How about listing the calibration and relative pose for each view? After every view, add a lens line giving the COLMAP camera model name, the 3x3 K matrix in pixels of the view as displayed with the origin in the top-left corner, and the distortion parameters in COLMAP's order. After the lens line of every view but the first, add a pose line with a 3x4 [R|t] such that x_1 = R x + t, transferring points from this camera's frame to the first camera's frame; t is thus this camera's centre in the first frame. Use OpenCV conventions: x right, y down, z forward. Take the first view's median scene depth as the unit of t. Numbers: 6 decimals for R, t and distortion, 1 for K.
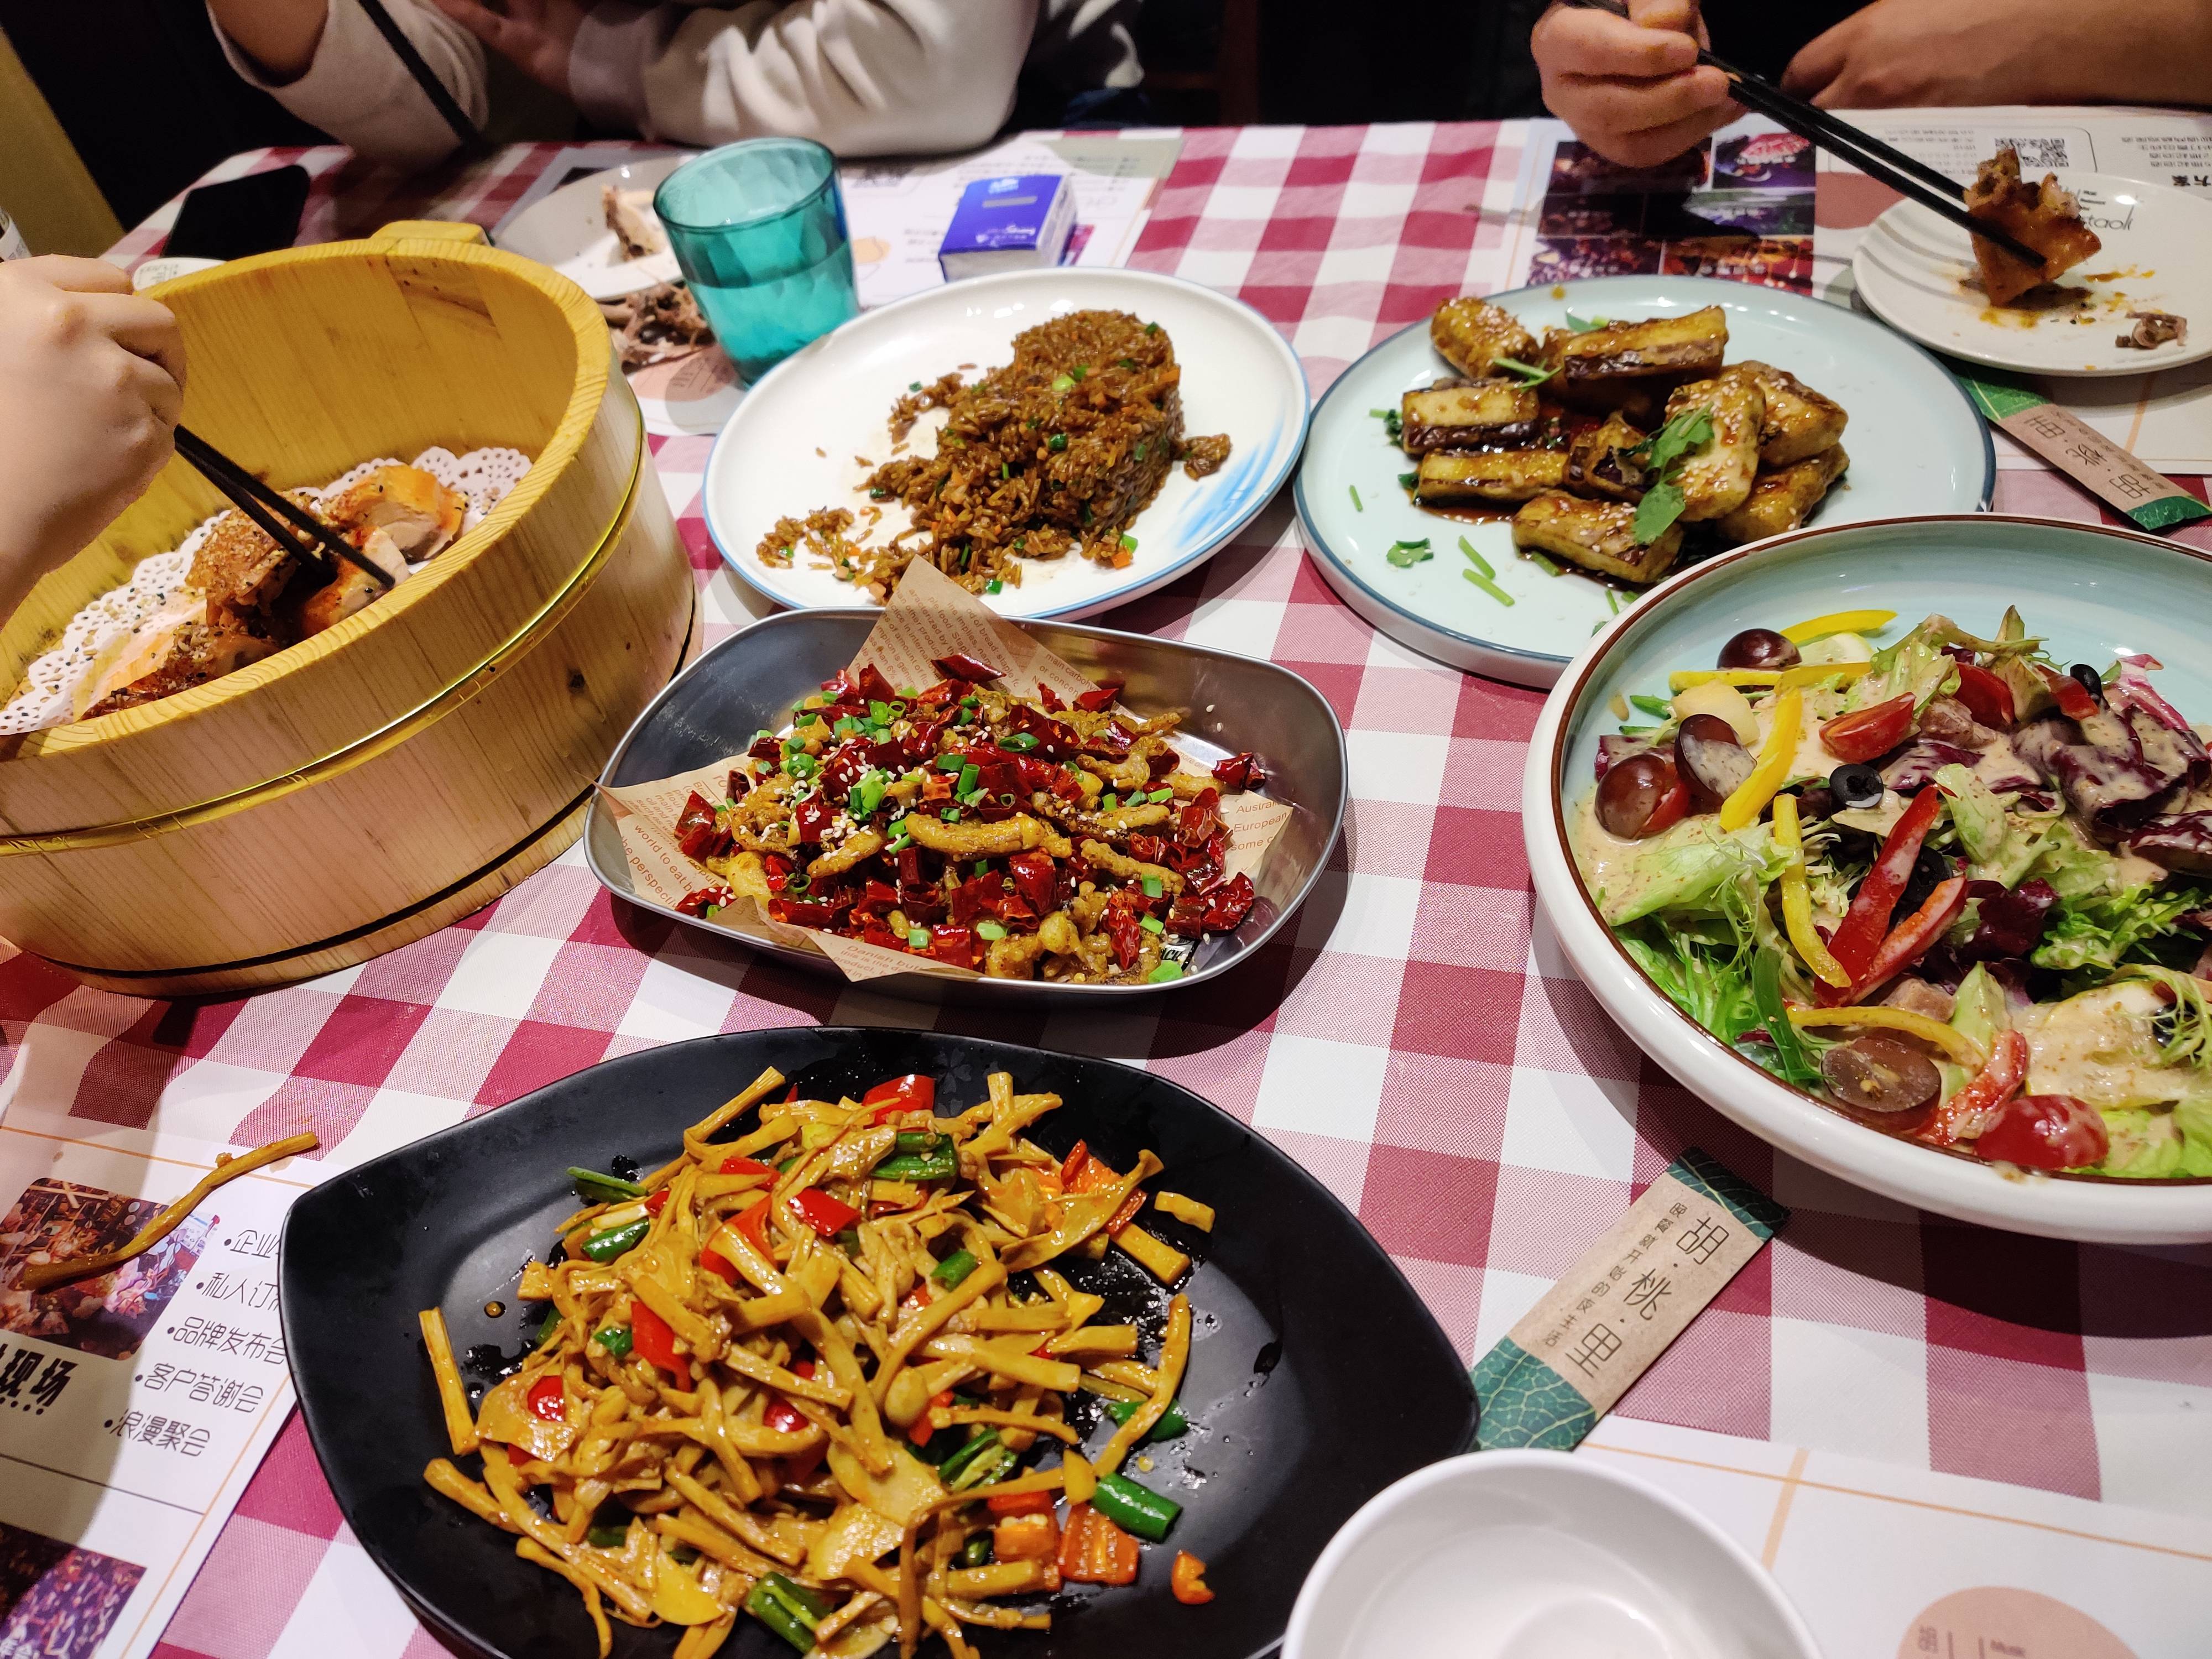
lens RADIAL K [[1719.4, 0, 1106.0], [0, 1719.4, 829.5], [0, 0, 1]] dist [0.001559, -0.000080]
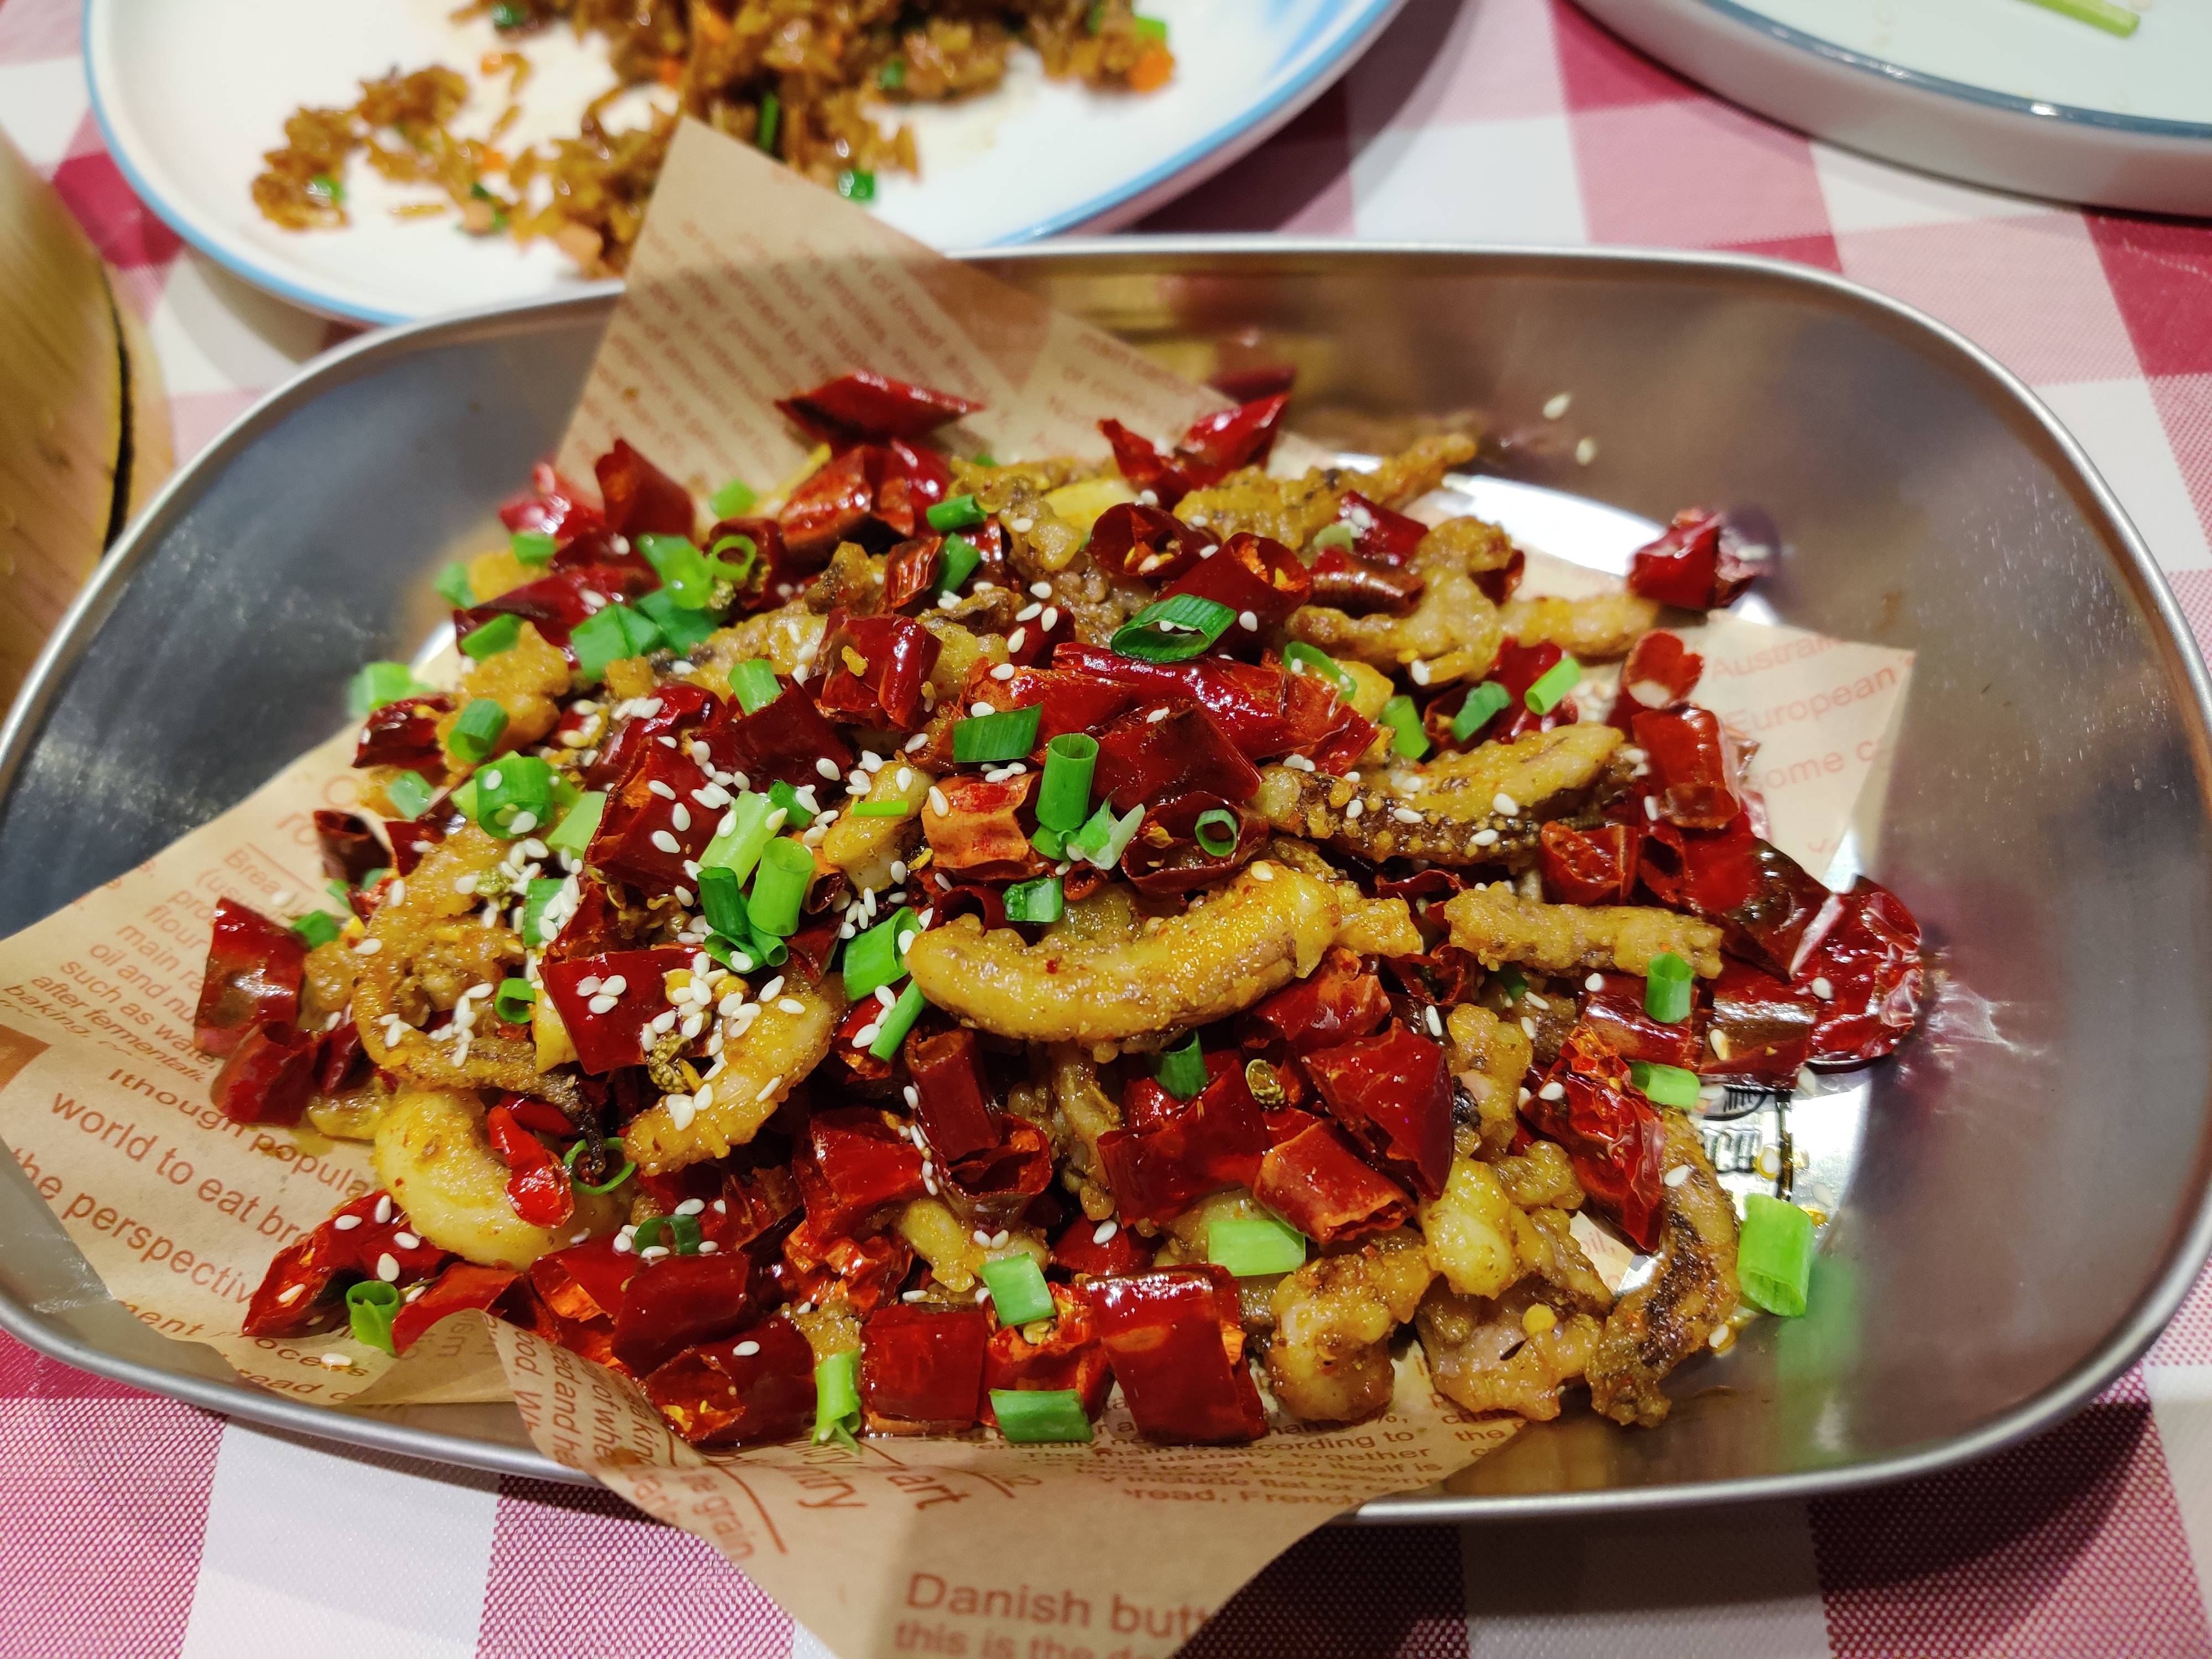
lens RADIAL K [[1782.2, 0, 1106.0], [0, 1782.2, 829.5], [0, 0, 1]] dist [-0.020804, 0.003385]
pose [[0.969053, -0.208891, 0.131532, -0.105995], [0.178565, 0.961088, 0.210773, -0.080012], [-0.170443, -0.180764, 0.968645, 0.605969]]
